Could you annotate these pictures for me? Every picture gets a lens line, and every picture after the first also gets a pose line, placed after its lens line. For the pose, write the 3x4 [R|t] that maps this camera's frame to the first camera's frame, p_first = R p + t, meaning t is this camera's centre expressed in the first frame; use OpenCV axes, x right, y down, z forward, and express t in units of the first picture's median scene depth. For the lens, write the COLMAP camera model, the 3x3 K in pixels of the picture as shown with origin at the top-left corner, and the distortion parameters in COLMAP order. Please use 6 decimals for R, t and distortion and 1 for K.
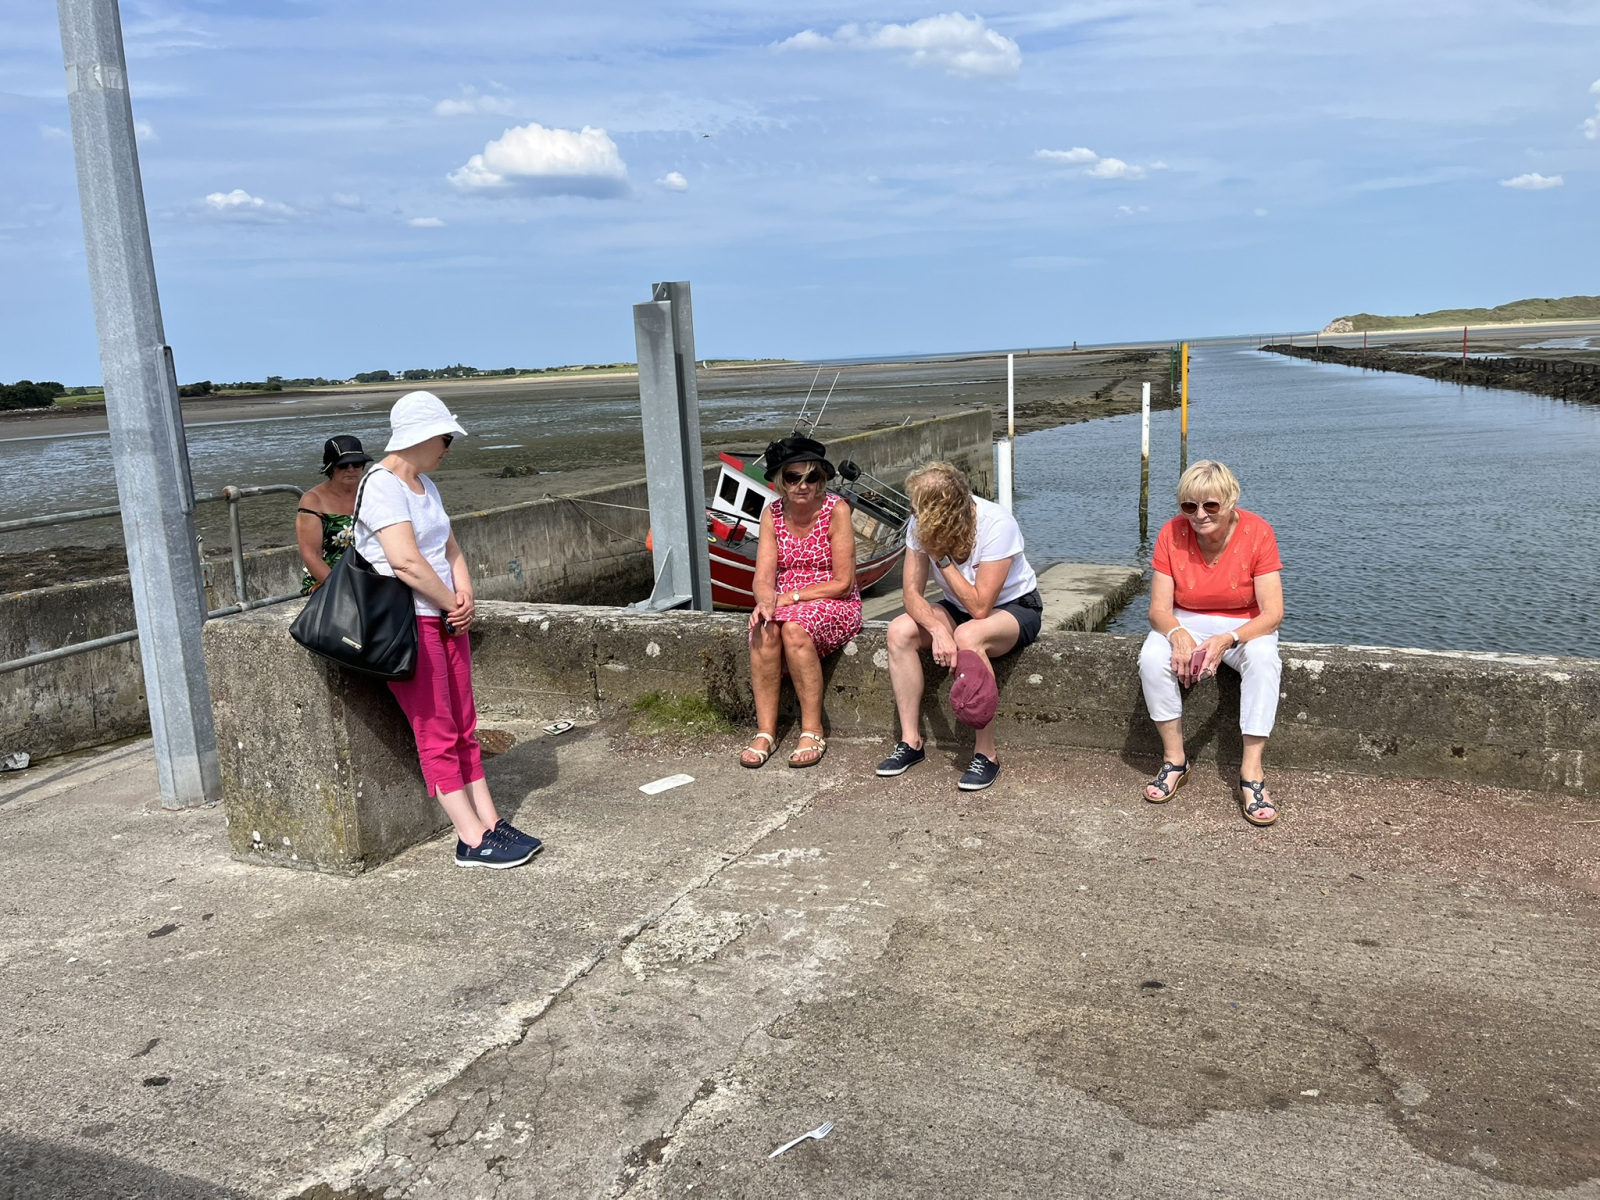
lens RADIAL K [[1214.0, 0, 779.8], [0, 1214.0, 508.4], [0, 0, 1]] dist [0.047288, -0.078011]
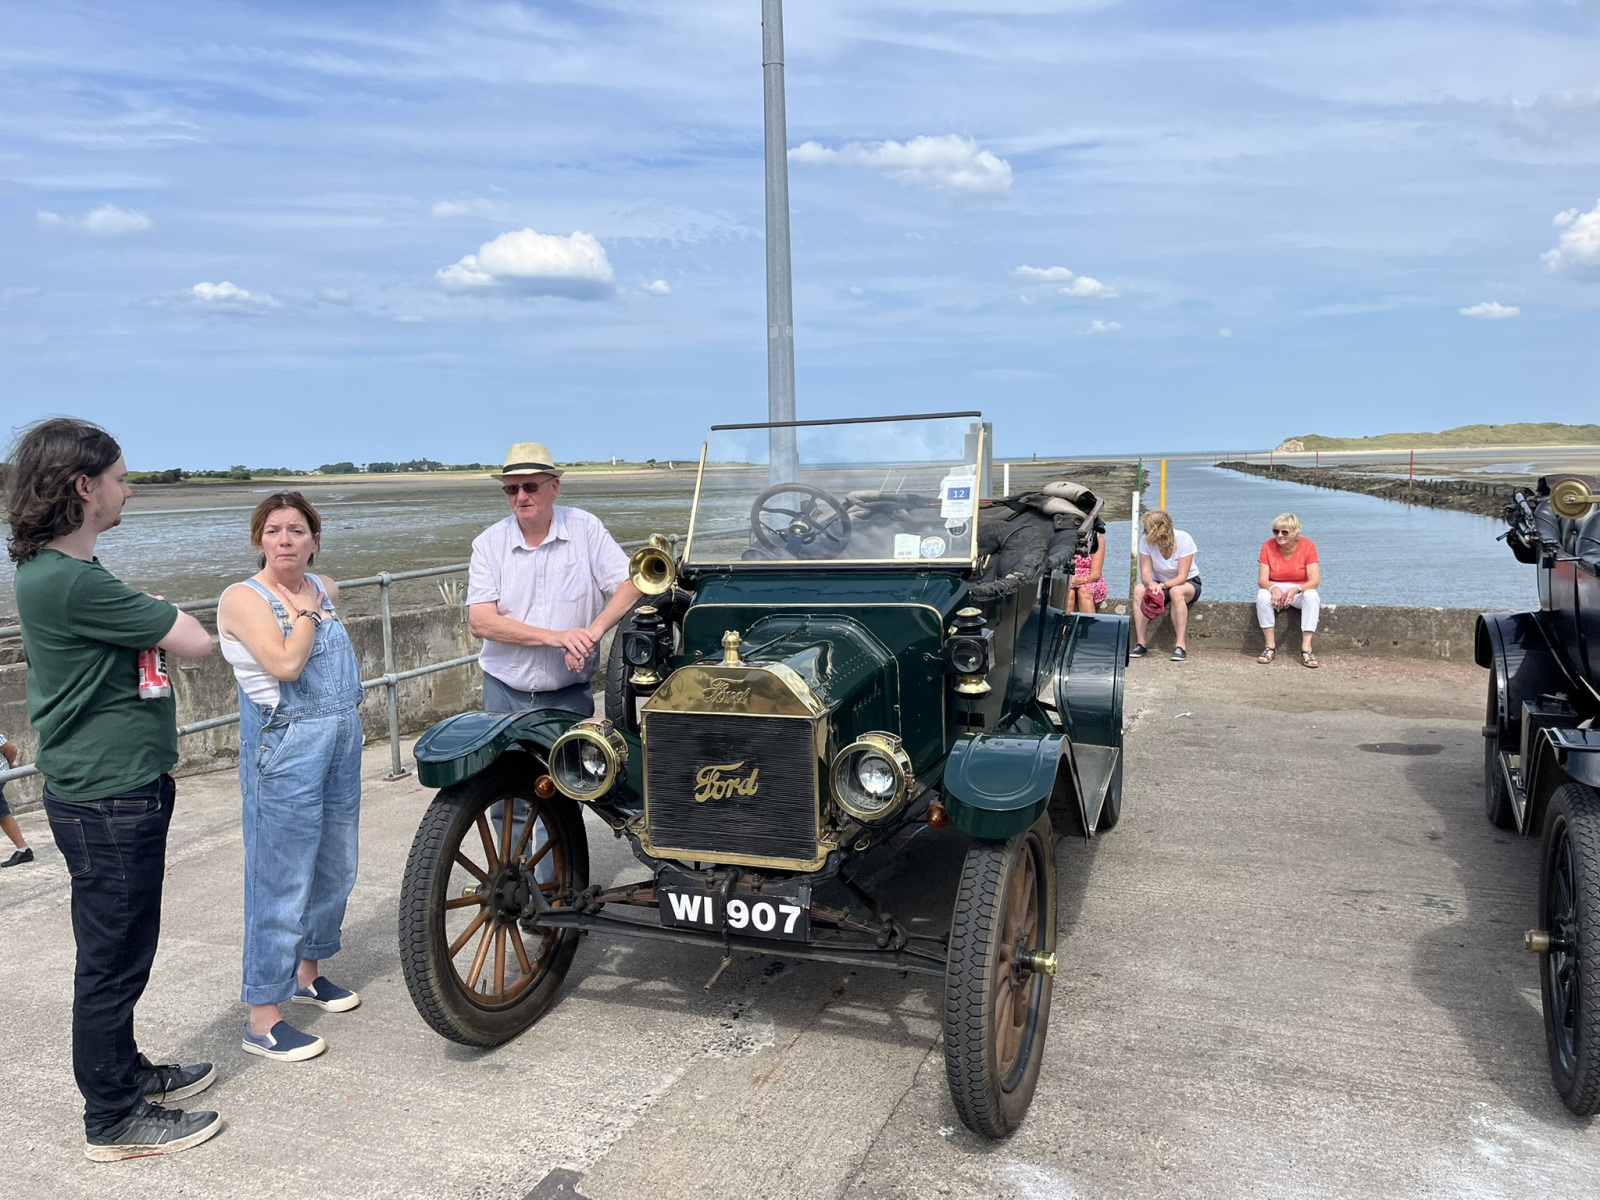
lens RADIAL K [[1212.6, 0, 782.2], [0, 1212.6, 554.3], [0, 0, 1]] dist [0.041902, -0.080256]
pose [[0.999116, 0.025780, 0.033215, -0.602497], [-0.024210, 0.998608, -0.046852, 0.153531], [-0.034377, 0.046006, 0.998349, -1.117340]]
